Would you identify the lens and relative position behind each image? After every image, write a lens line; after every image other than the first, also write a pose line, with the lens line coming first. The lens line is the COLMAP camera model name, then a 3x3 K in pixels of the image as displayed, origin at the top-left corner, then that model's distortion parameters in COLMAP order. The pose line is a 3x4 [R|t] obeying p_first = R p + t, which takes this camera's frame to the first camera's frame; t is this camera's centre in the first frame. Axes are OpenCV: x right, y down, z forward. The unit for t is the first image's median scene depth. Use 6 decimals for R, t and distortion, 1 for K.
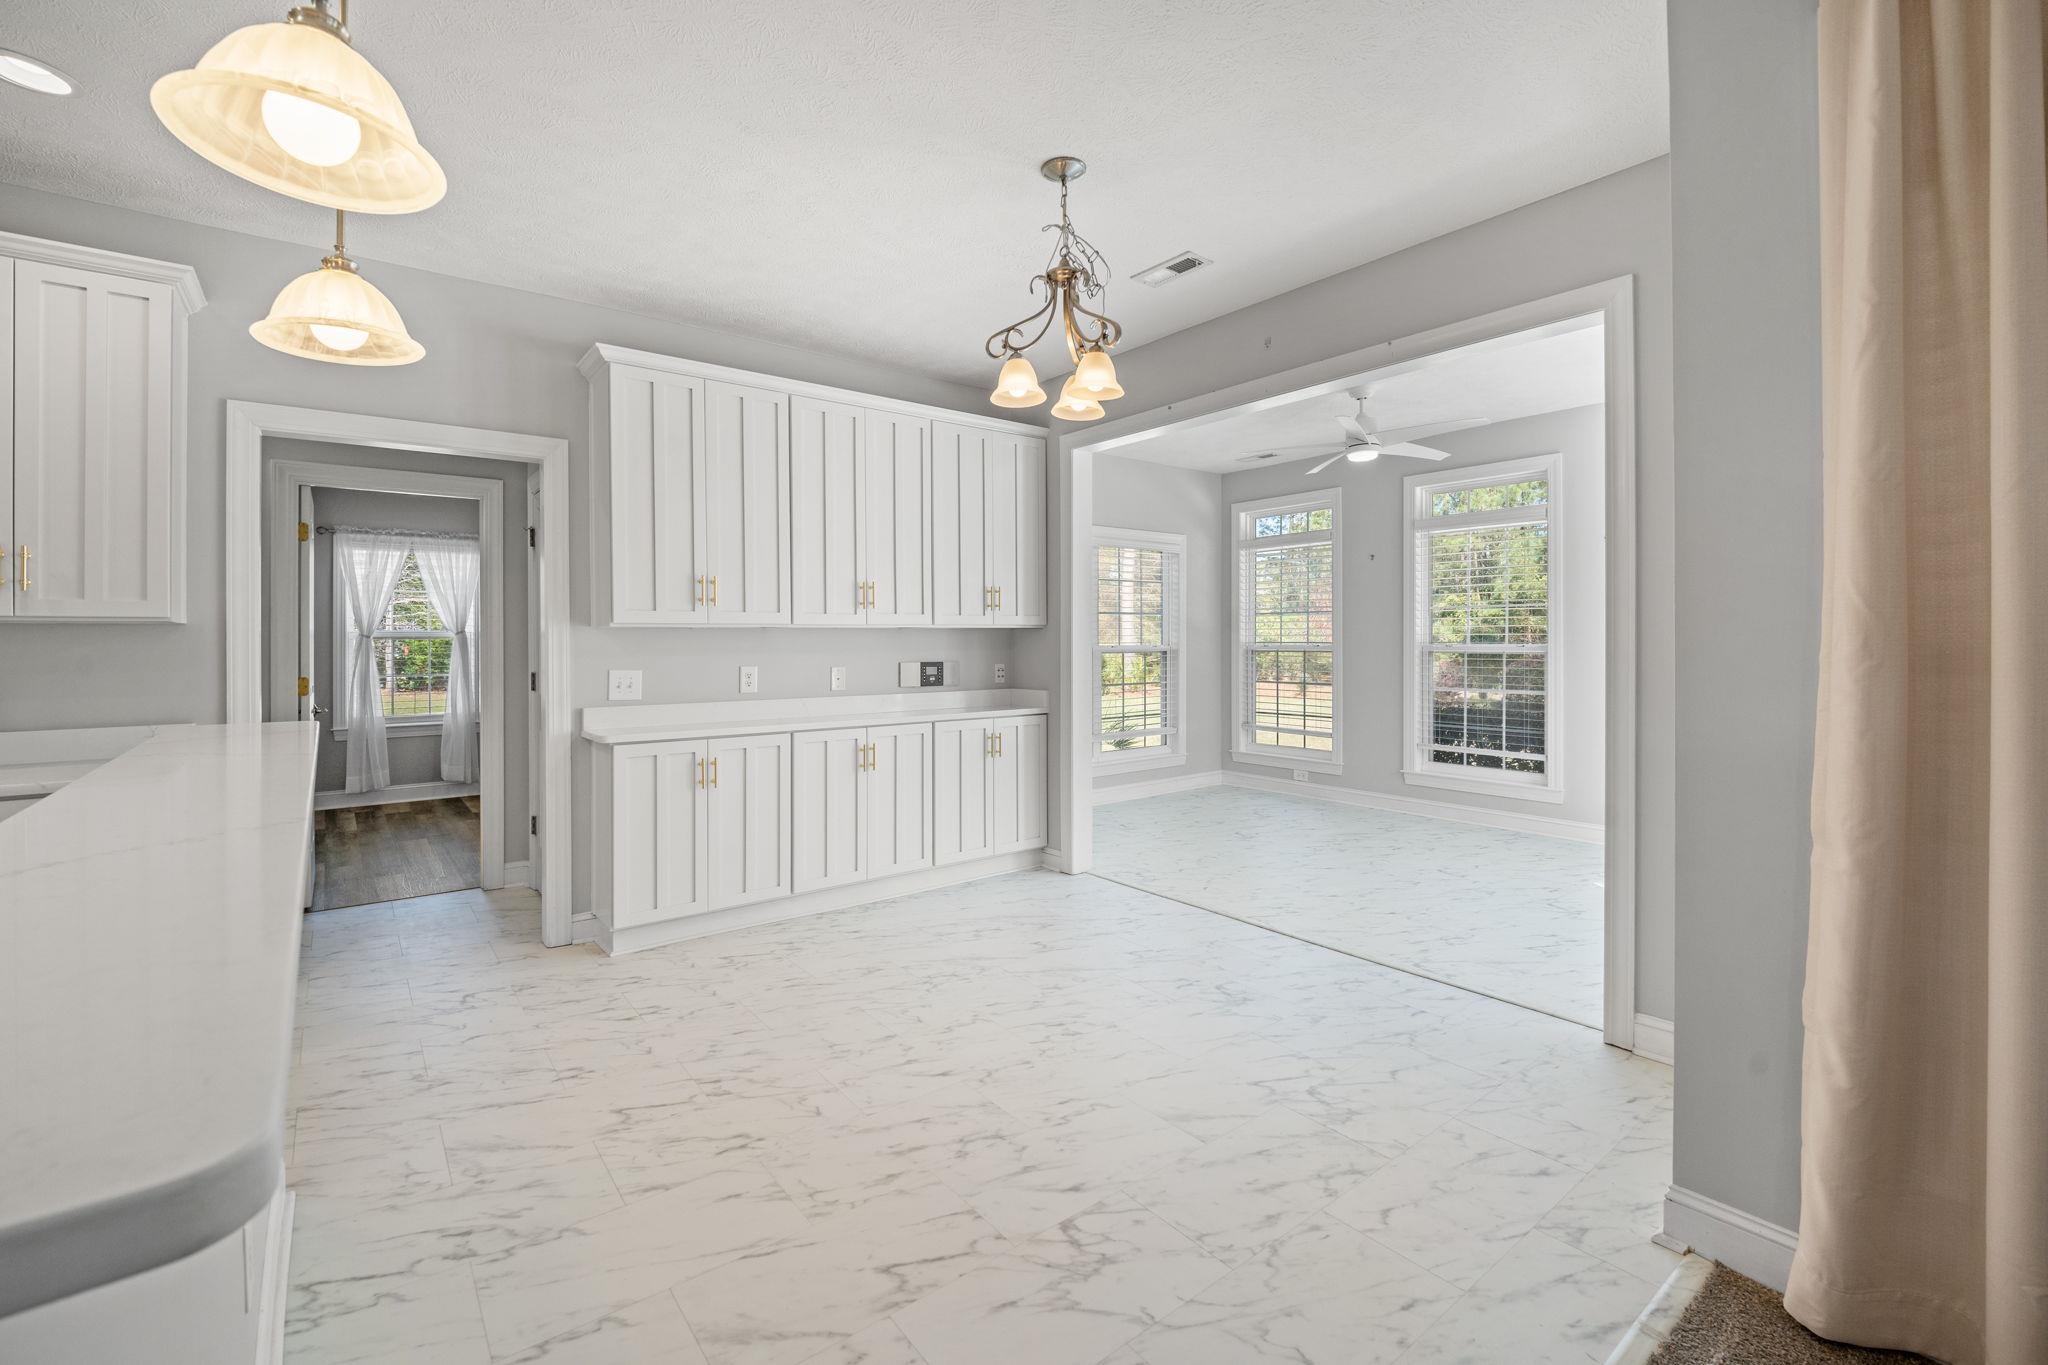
lens RADIAL K [[852.3, 0, 1020.2], [0, 852.3, 644.1], [0, 0, 1]] dist [-0.005097, -0.000365]
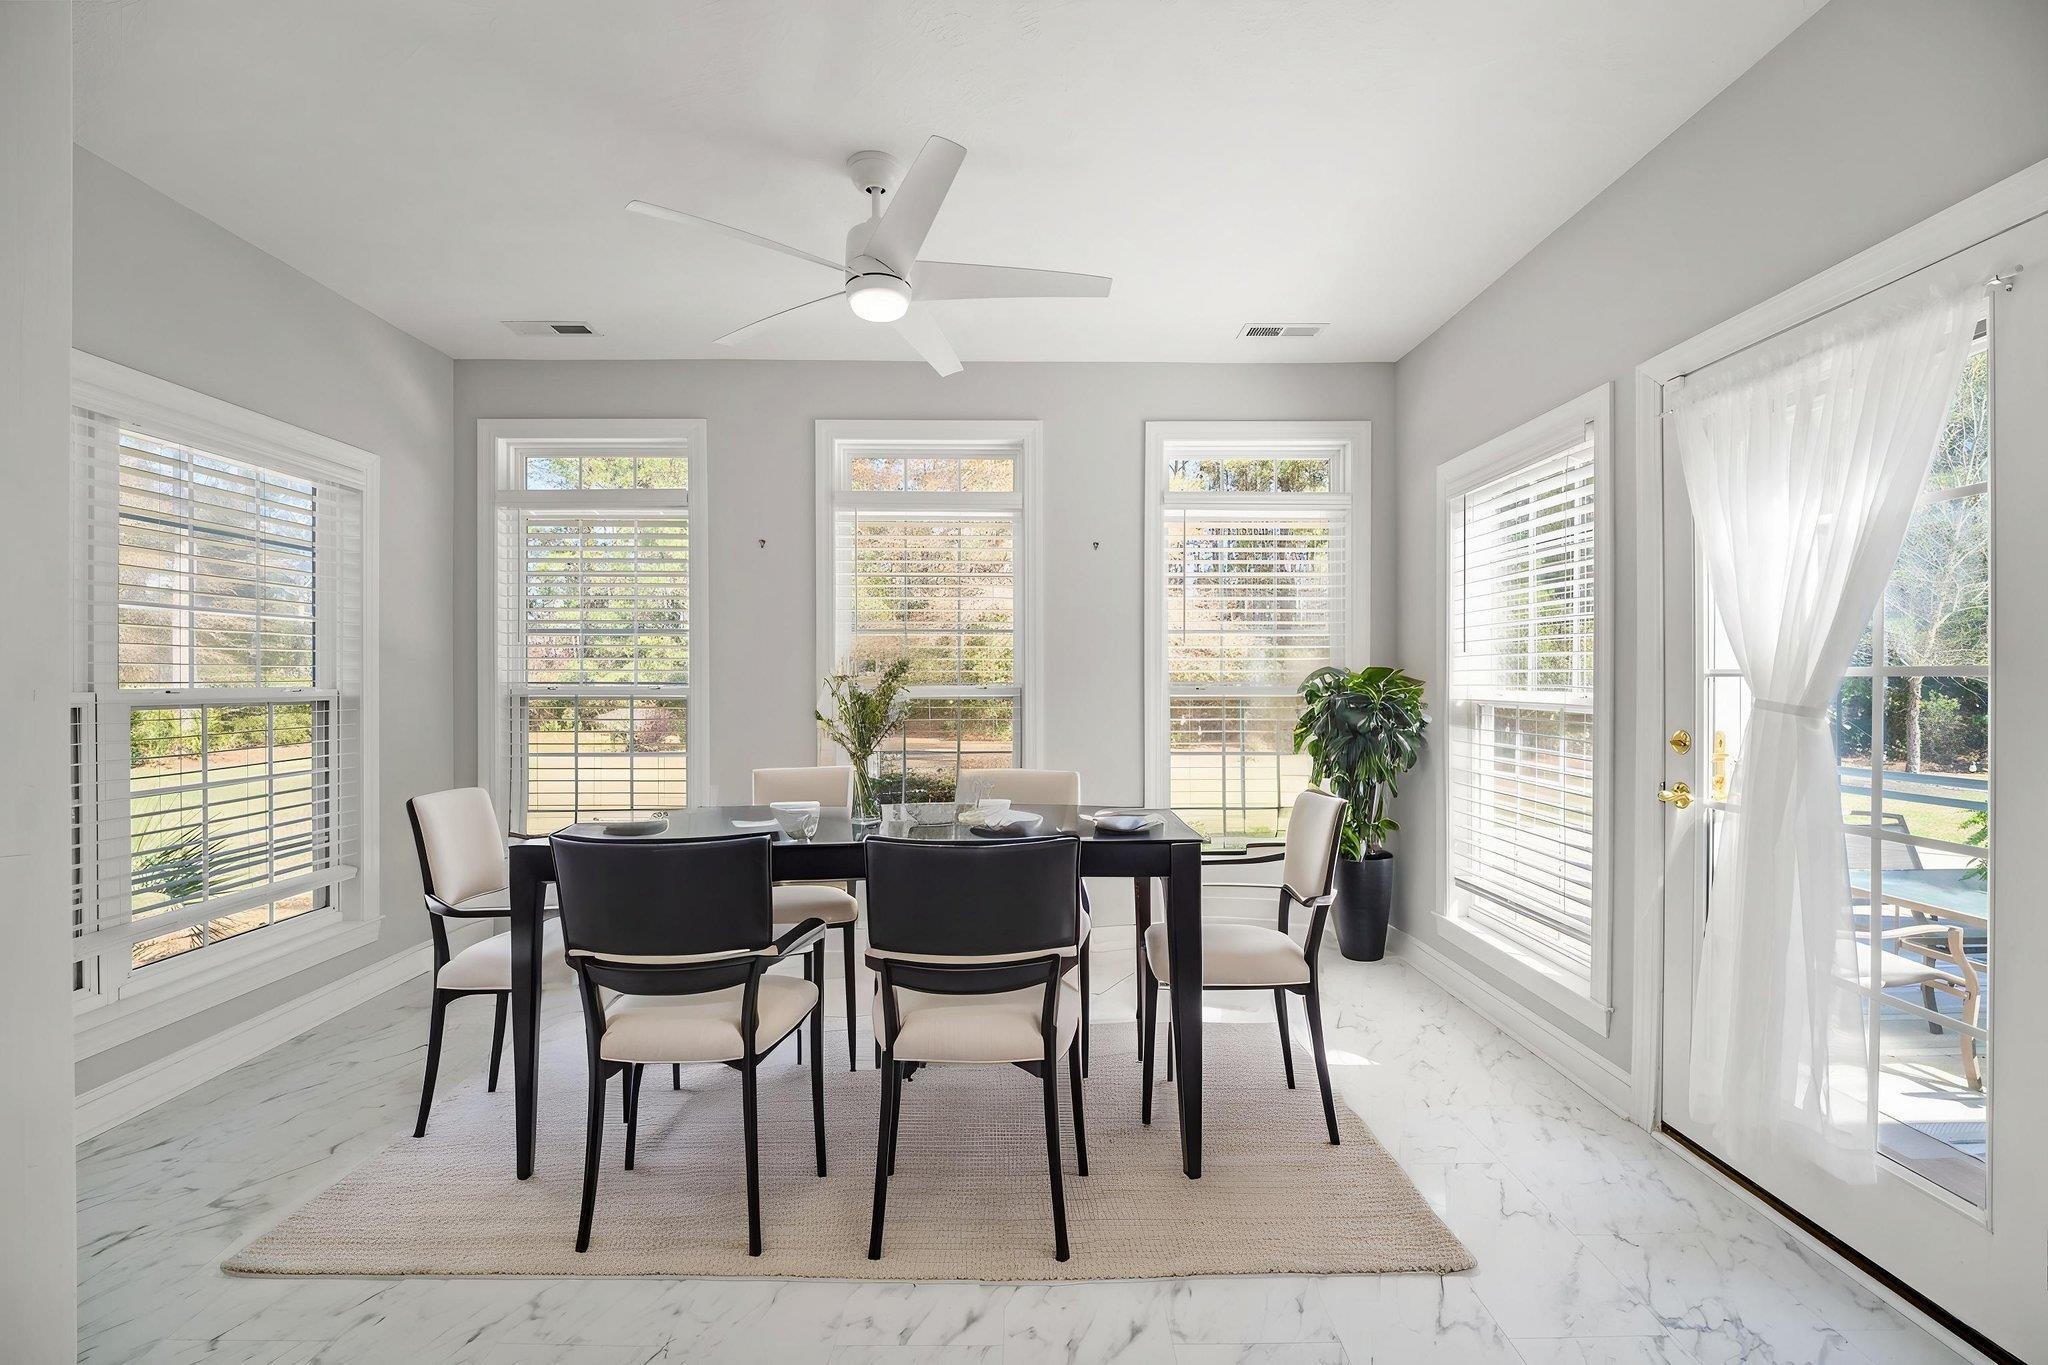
lens RADIAL K [[852.3, 0, 1022.5], [0, 852.3, 687.0], [0, 0, 1]] dist [-0.005097, -0.000365]
pose [[0.609139, -0.000353, 0.793063, 0.038067], [-0.000016, 1.000000, 0.000458, 0.000644], [-0.793063, -0.000292, 0.609139, 0.430622]]
